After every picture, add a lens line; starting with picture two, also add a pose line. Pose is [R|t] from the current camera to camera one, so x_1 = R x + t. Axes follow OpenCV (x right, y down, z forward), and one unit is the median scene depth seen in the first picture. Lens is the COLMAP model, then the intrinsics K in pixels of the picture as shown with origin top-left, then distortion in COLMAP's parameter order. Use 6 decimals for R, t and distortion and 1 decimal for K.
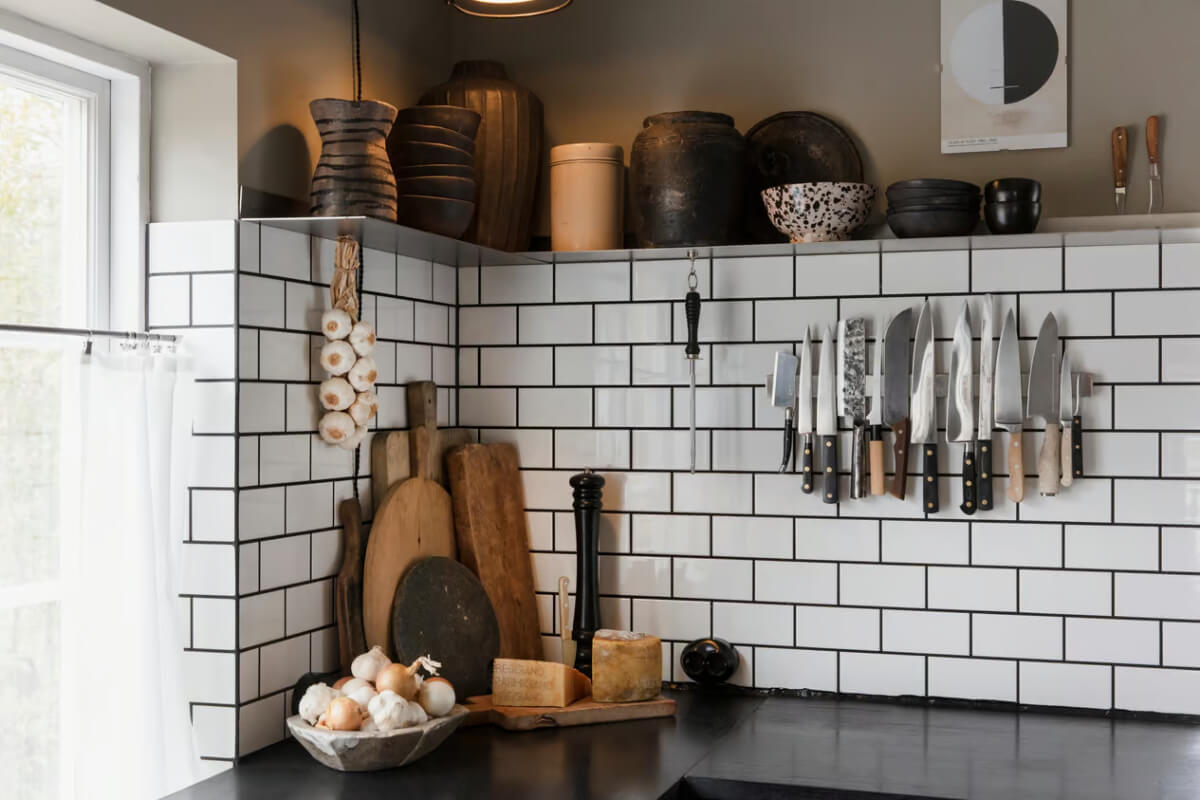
lens RADIAL K [[1495.9, 0, 600.0], [0, 1495.9, 400.0], [0, 0, 1]] dist [-0.011002, -0.026751]
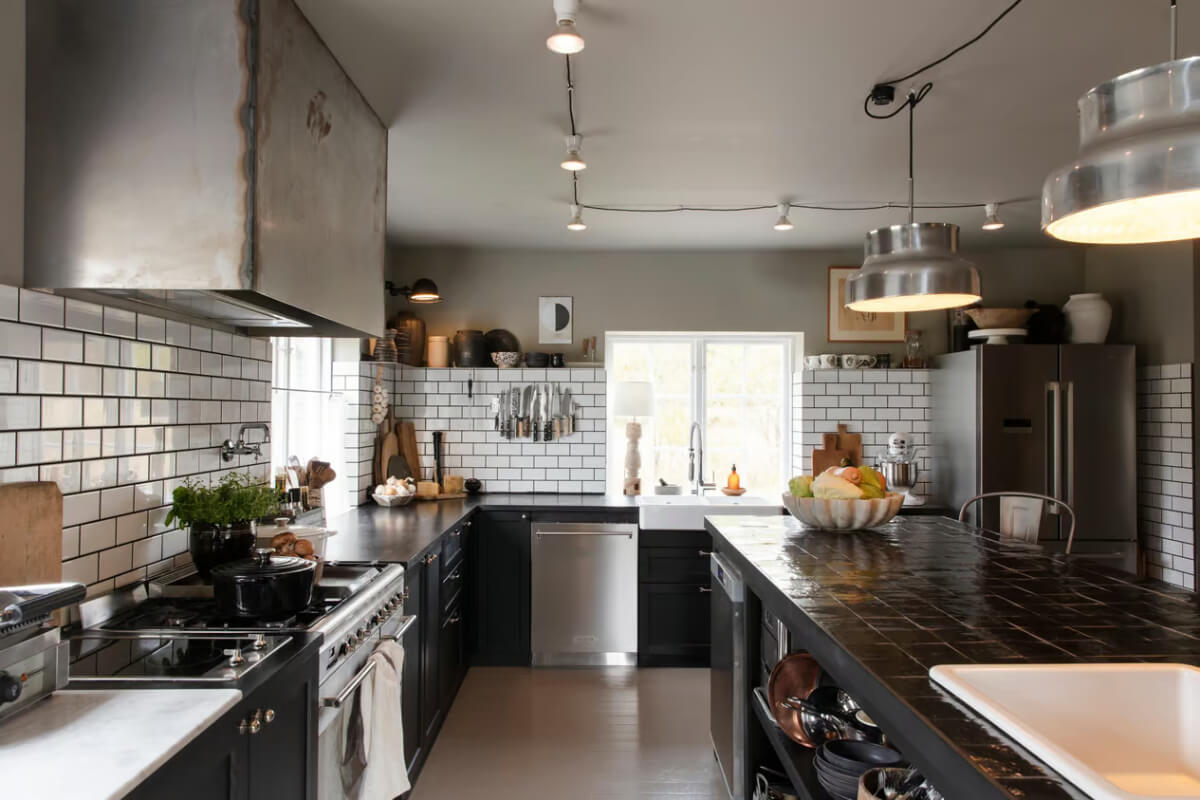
lens RADIAL K [[812.1, 0, 600.0], [0, 812.1, 400.0], [0, 0, 1]] dist [-0.000563, -0.000339]
pose [[0.946671, 0.009662, 0.322057, -0.273845], [-0.006314, 0.999915, -0.011437, -0.004259], [-0.322140, 0.008793, 0.946651, -0.947095]]
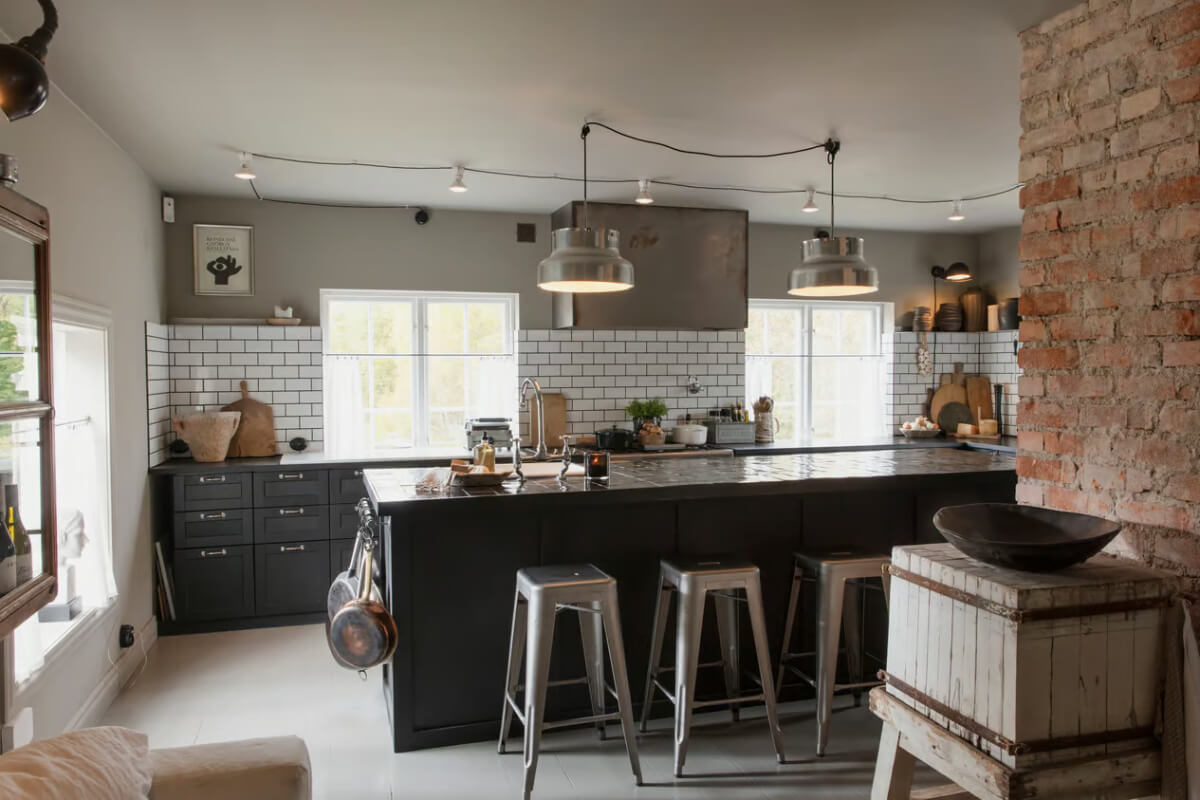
lens RADIAL K [[860.2, 0, 600.0], [0, 860.2, 400.0], [0, 0, 1]] dist [-0.001531, -0.000542]
pose [[0.569495, 0.022618, -0.821684, 1.397644], [0.009103, 0.999387, 0.033819, 0.002757], [0.821944, -0.026740, 0.568940, -1.329480]]
